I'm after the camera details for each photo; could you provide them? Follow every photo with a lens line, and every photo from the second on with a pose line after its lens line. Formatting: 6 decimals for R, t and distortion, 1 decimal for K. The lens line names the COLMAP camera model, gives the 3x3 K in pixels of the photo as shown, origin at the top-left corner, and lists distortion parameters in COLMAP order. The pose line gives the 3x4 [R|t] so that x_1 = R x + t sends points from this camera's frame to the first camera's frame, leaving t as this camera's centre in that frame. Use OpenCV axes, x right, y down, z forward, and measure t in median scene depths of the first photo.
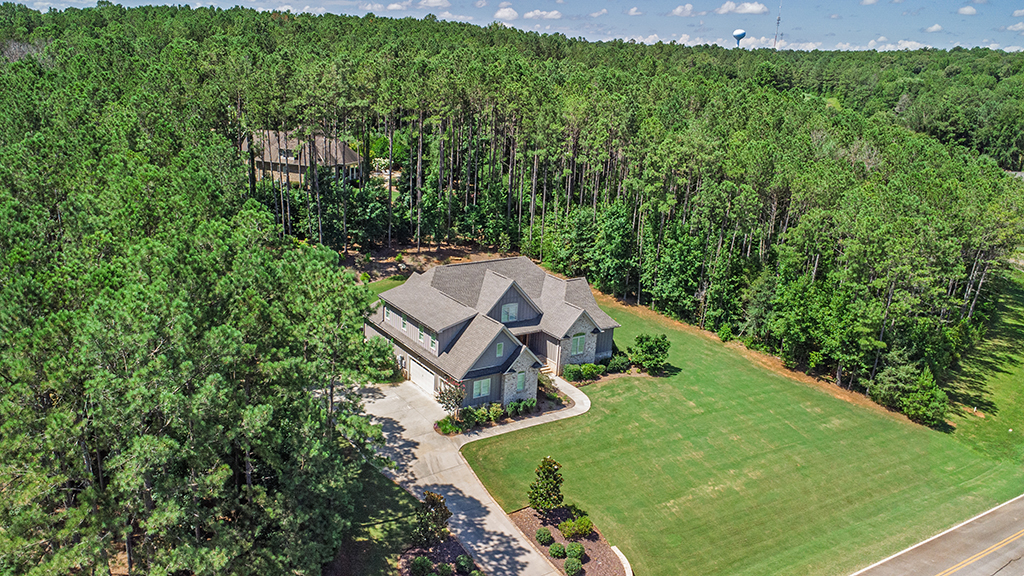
lens RADIAL K [[854.3, 0, 512.0], [0, 854.3, 288.0], [0, 0, 1]] dist [-0.004063, 0.001172]
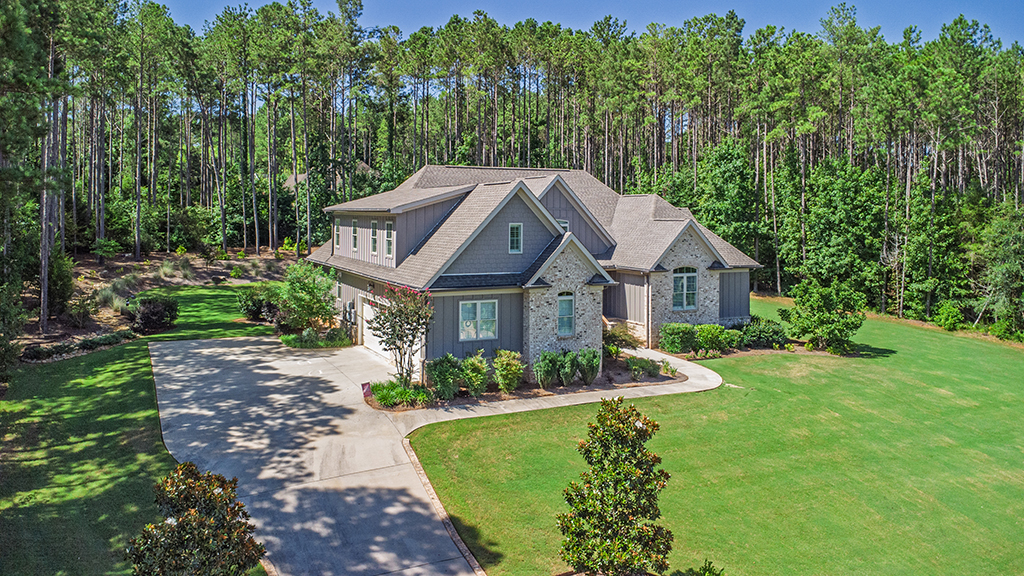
lens RADIAL K [[641.4, 0, 512.0], [0, 641.4, 288.0], [0, 0, 1]] dist [-0.005887, -0.000641]
pose [[0.984473, -0.054124, -0.166981, 0.040061], [-0.002587, 0.946700, -0.322106, 0.202876], [0.175515, 0.317537, 0.931861, 0.637990]]
